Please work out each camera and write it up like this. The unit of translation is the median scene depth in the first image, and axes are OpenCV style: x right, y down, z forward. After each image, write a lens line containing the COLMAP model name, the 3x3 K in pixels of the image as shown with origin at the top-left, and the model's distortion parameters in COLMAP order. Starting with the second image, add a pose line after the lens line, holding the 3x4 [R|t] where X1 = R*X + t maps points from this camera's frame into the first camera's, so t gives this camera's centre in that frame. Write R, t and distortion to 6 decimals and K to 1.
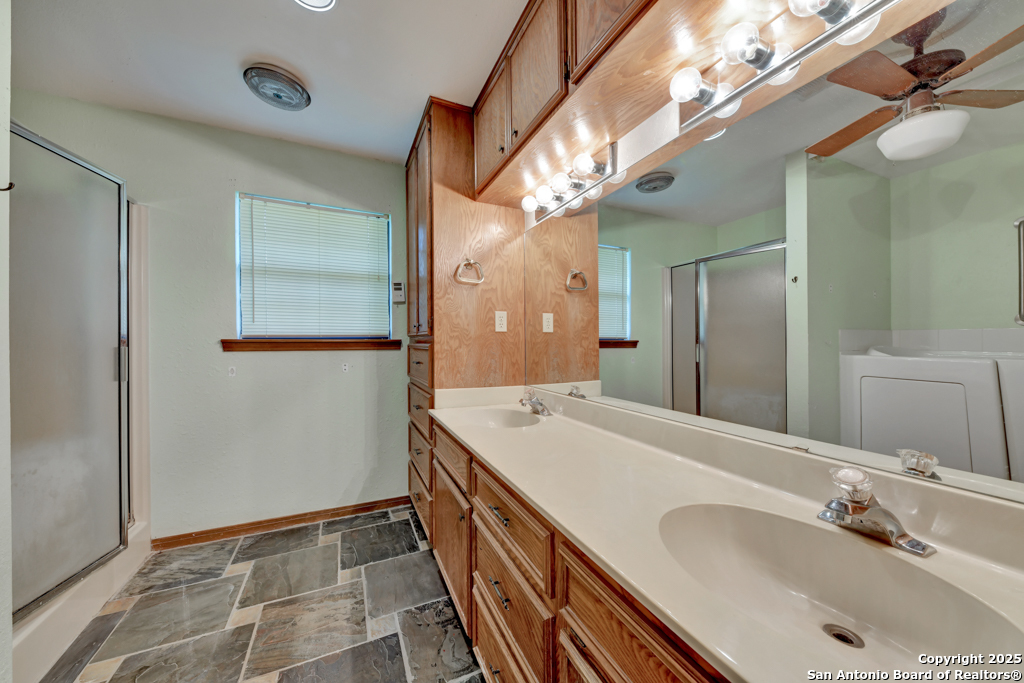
lens RADIAL K [[356.4, 0, 509.1], [0, 356.4, 334.3], [0, 0, 1]] dist [0.010653, -0.005955]
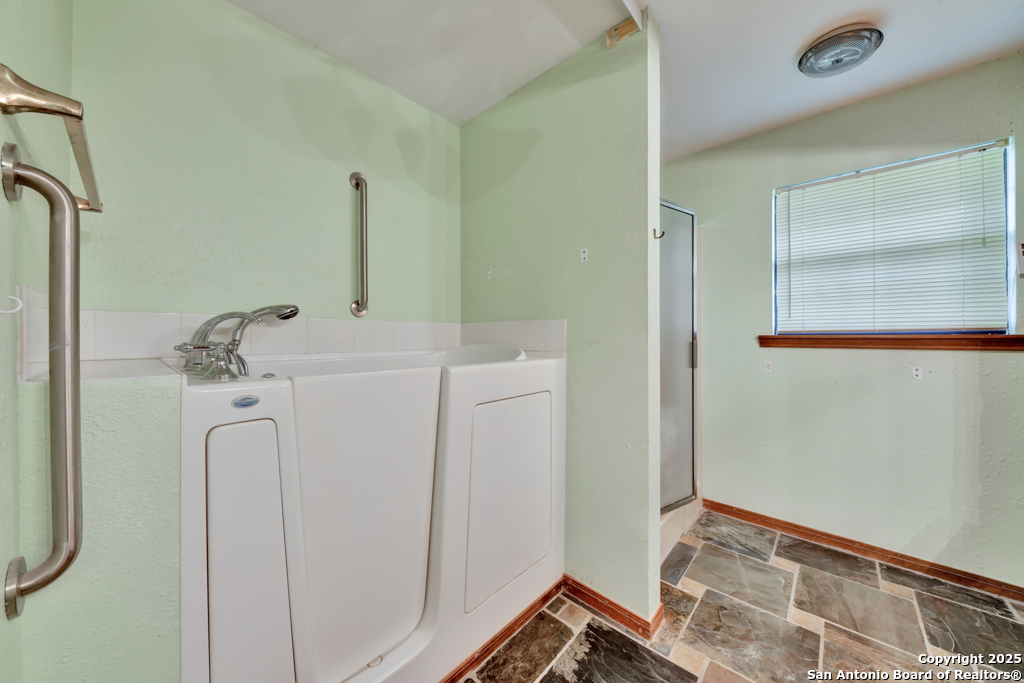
lens RADIAL K [[356.4, 0, 509.1], [0, 356.4, 334.3], [0, 0, 1]] dist [0.010653, -0.005955]
pose [[0.382217, -0.007934, -0.924039, -0.110543], [0.017388, 0.999848, -0.001392, -0.000421], [0.923909, -0.015535, 0.382297, -0.078413]]
